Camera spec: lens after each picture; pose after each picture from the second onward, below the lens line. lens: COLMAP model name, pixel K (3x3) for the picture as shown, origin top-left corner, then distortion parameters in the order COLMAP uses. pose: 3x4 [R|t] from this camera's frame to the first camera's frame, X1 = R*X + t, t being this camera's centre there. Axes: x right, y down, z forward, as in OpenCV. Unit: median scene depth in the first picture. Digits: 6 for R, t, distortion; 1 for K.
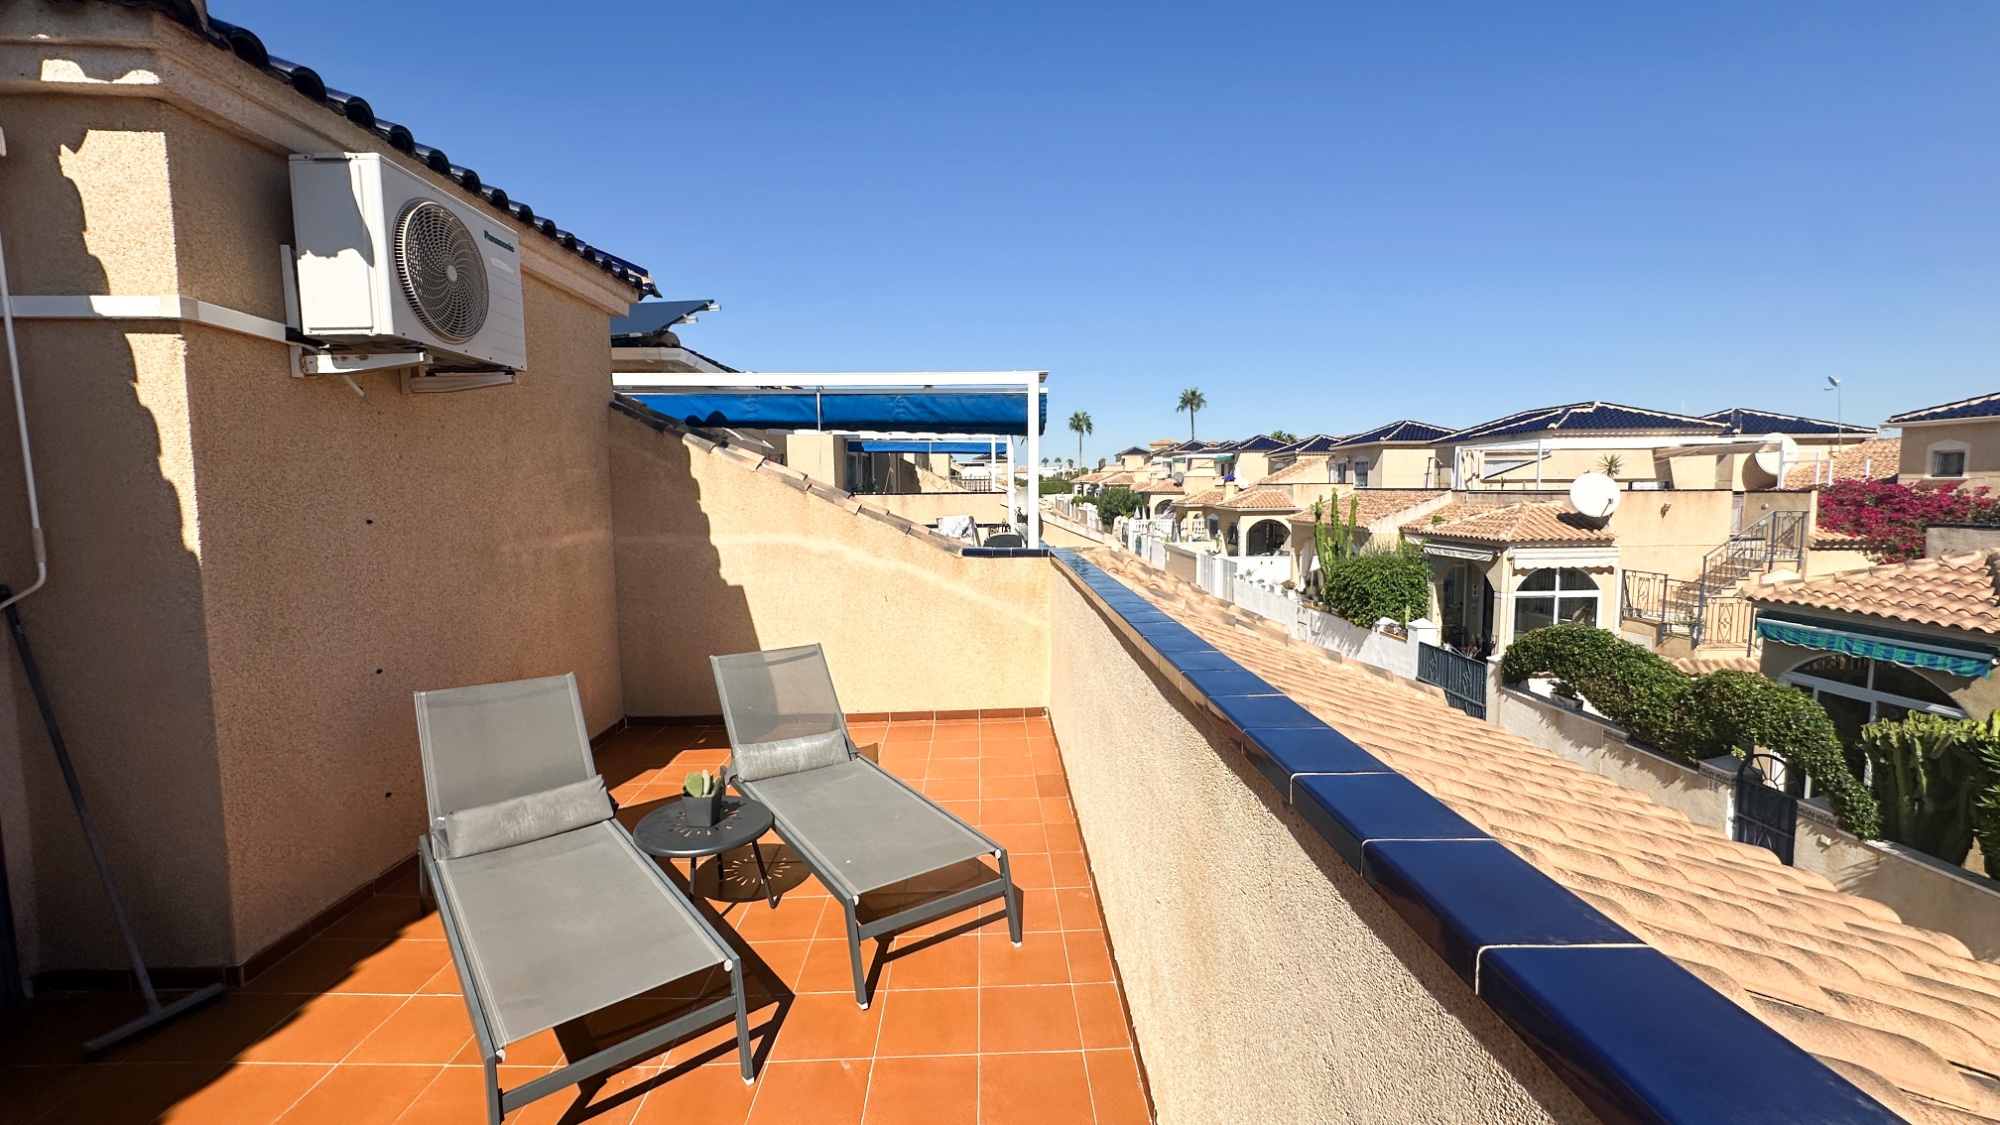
lens RADIAL K [[798.9, 0, 1001.1], [0, 798.9, 558.7], [0, 0, 1]] dist [-0.002149, 0.000517]
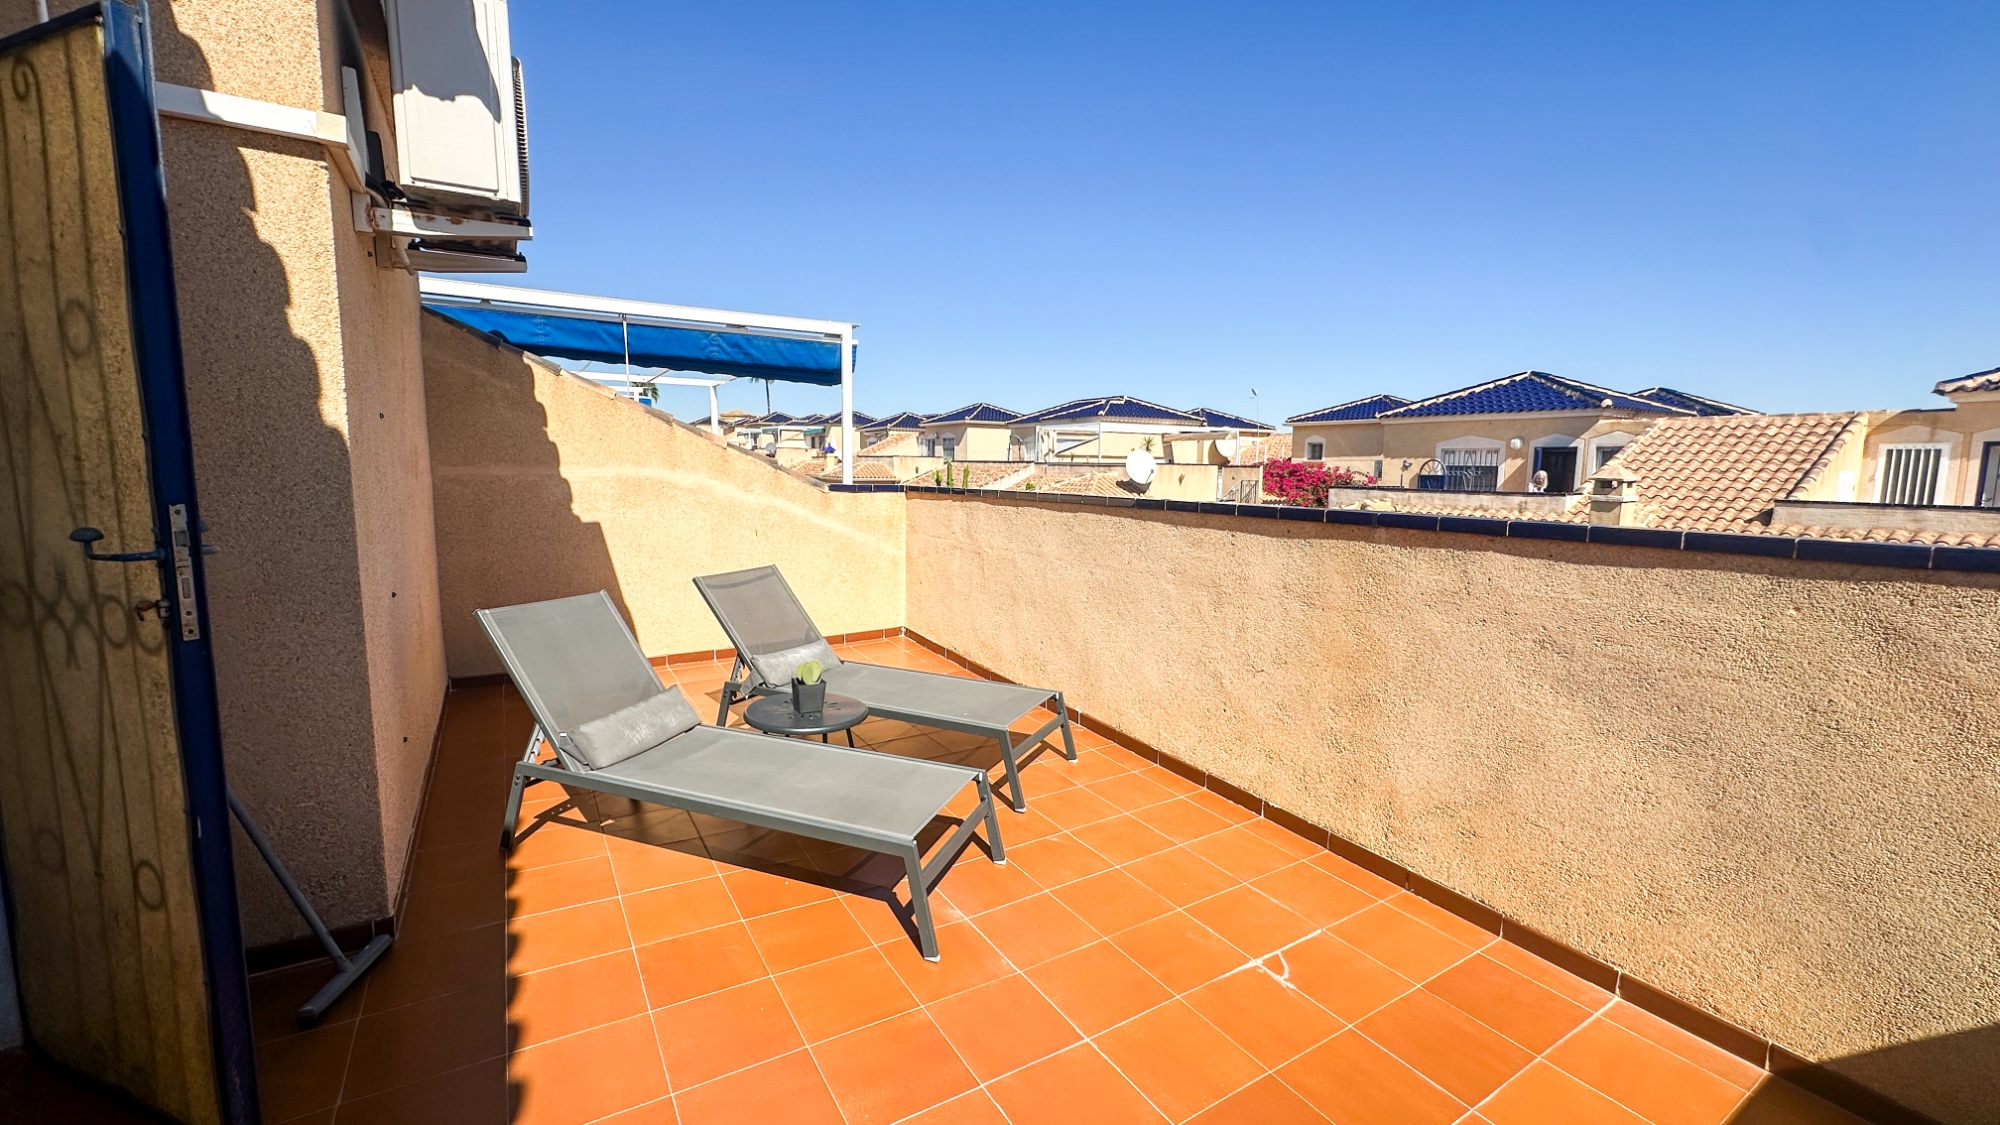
lens RADIAL K [[798.9, 0, 1001.1], [0, 798.9, 558.7], [0, 0, 1]] dist [-0.002149, 0.000517]
pose [[0.861589, -0.040362, 0.506000, -0.327152], [0.024926, 0.998995, 0.037243, 0.044030], [-0.506995, -0.019475, 0.861729, -0.028456]]
